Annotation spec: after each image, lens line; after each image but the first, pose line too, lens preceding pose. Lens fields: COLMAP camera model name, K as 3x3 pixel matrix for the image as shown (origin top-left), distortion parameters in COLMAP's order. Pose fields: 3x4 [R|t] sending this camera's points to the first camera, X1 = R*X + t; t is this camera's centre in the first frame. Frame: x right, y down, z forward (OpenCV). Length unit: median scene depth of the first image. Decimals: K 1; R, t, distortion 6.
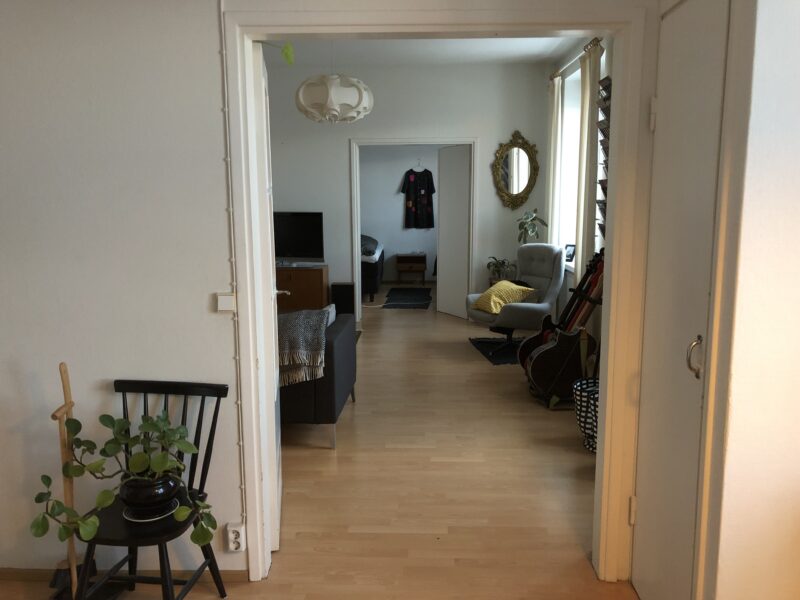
lens RADIAL K [[639.6, 0, 401.3], [0, 639.6, 296.4], [0, 0, 1]] dist [-0.001764, 0.000670]
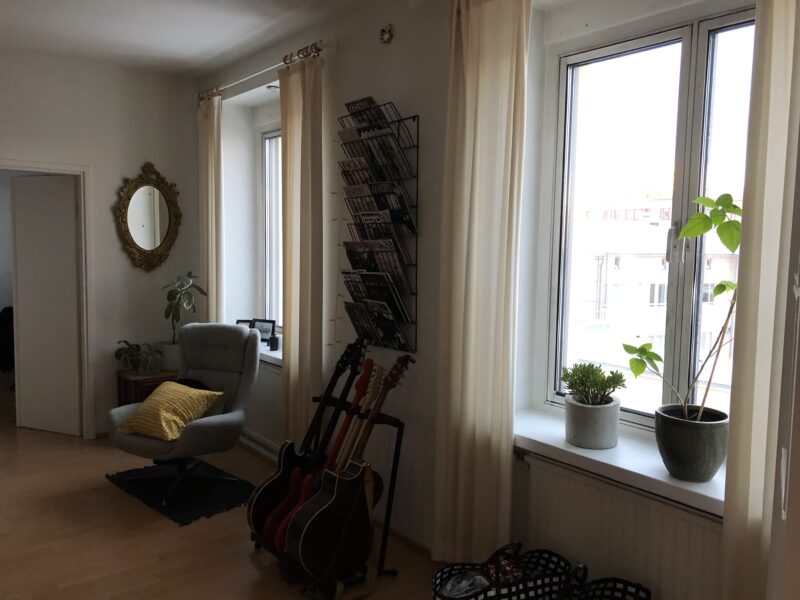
lens RADIAL K [[639.6, 0, 401.3], [0, 639.6, 296.4], [0, 0, 1]] dist [-0.001764, 0.000670]
pose [[0.768001, -0.027465, 0.639859, -0.068736], [0.074730, 0.996099, -0.046939, -0.058311], [-0.636073, 0.083865, 0.767058, 0.301127]]
